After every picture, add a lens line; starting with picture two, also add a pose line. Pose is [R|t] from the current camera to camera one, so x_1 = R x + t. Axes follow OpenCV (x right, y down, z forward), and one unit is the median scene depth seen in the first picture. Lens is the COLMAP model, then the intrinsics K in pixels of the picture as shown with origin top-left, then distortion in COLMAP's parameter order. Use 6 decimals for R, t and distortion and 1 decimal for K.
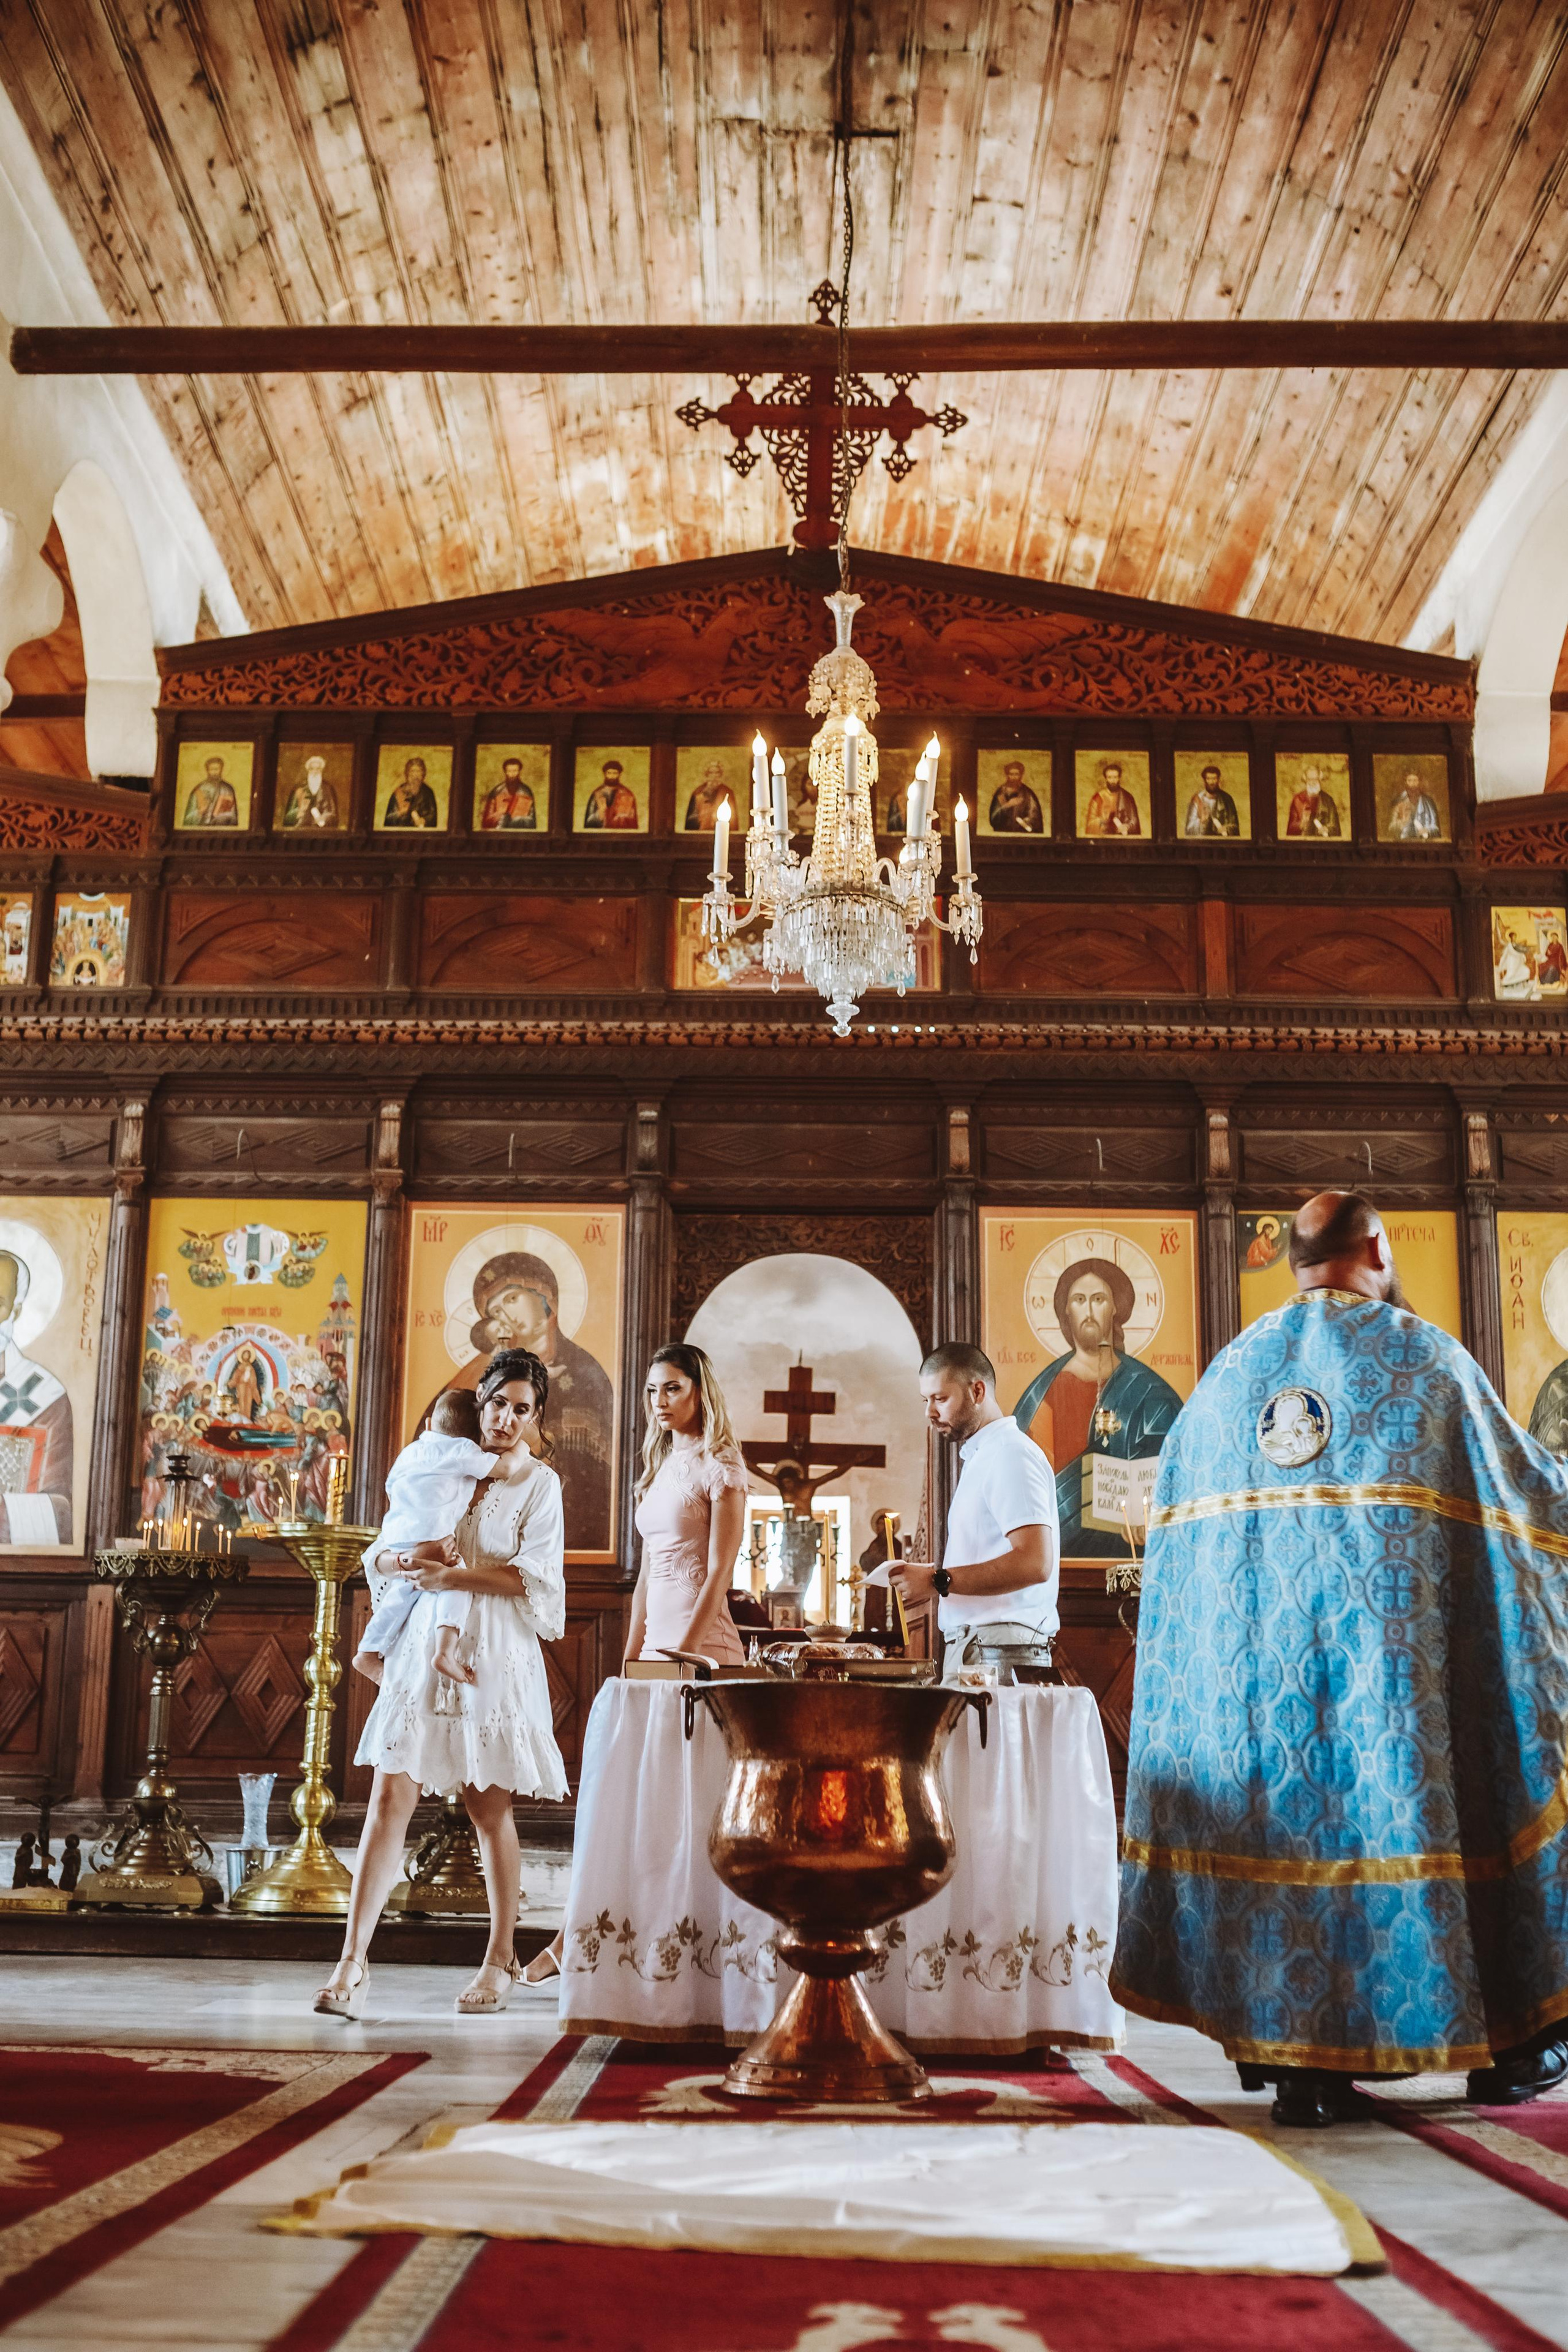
lens RADIAL K [[2144.4, 0, 754.7], [0, 2144.4, 1286.0], [0, 0, 1]] dist [-0.032263, 0.000000]
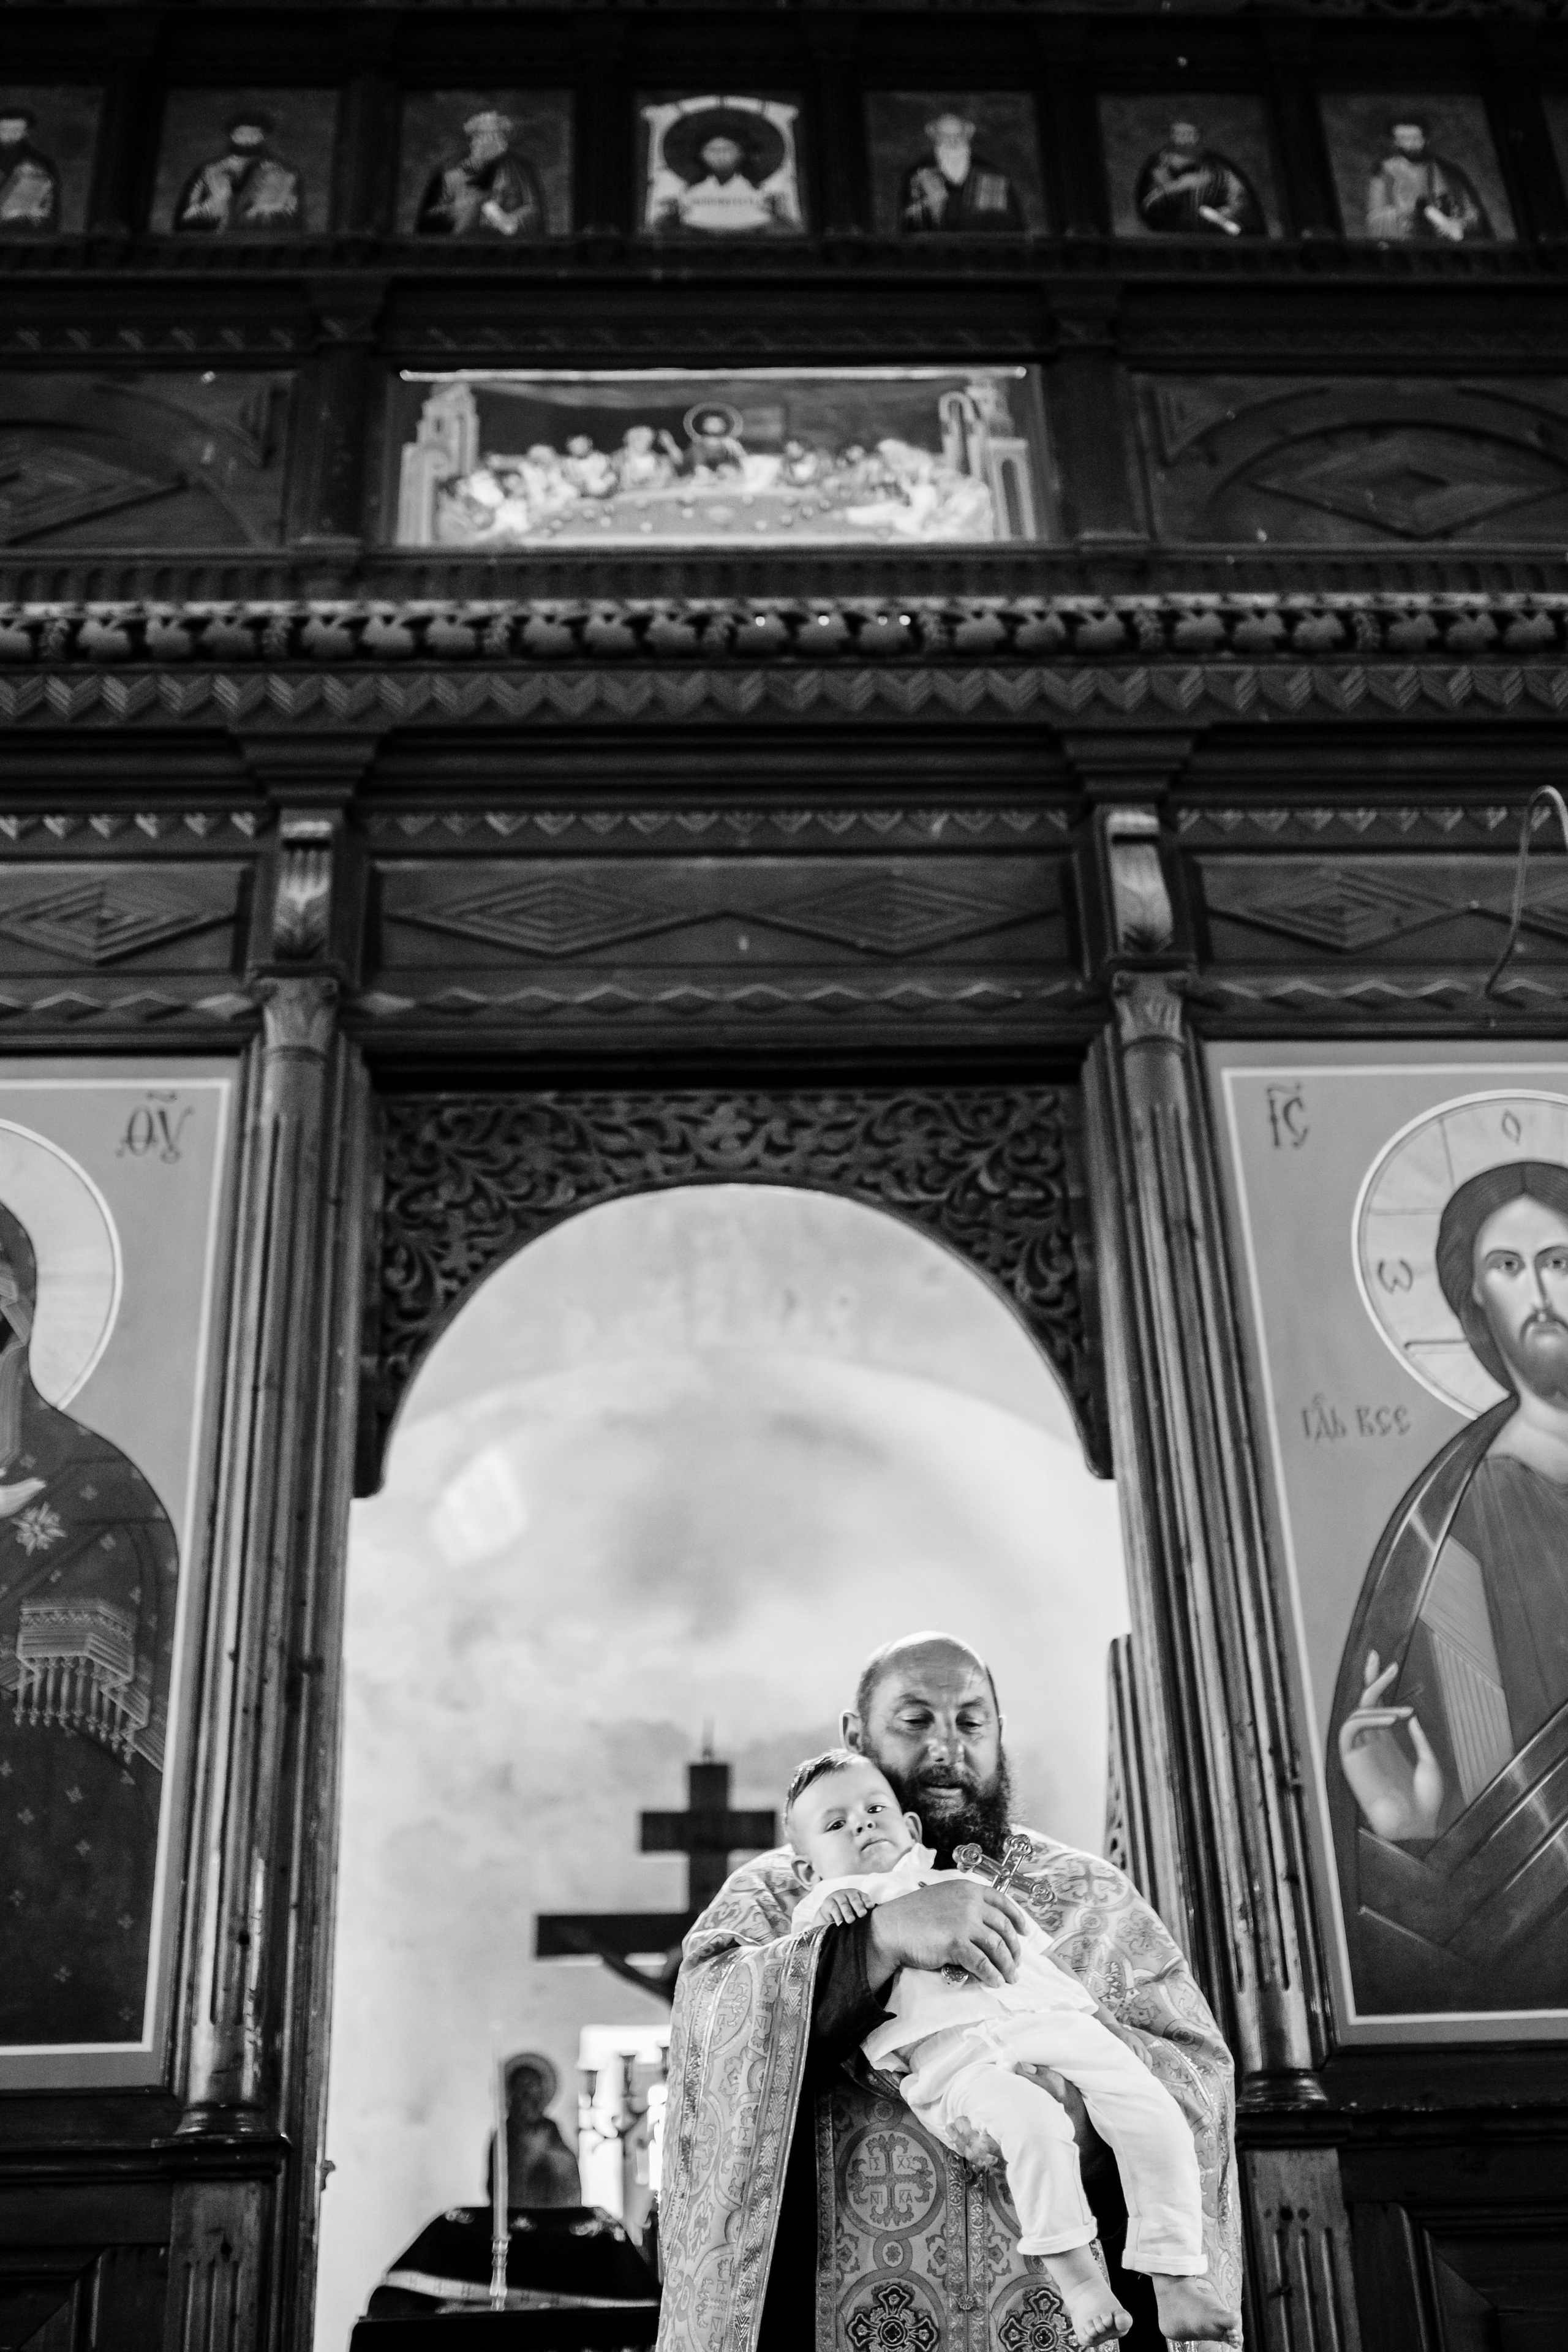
lens RADIAL K [[2144.4, 0, 750.8], [0, 2144.4, 1373.3], [0, 0, 1]] dist [-0.032263, 0.000000]
pose [[0.997988, -0.018456, 0.060664, 0.003162], [0.033733, 0.964618, -0.261484, 0.112239], [-0.053691, 0.263005, 0.963299, 0.662084]]
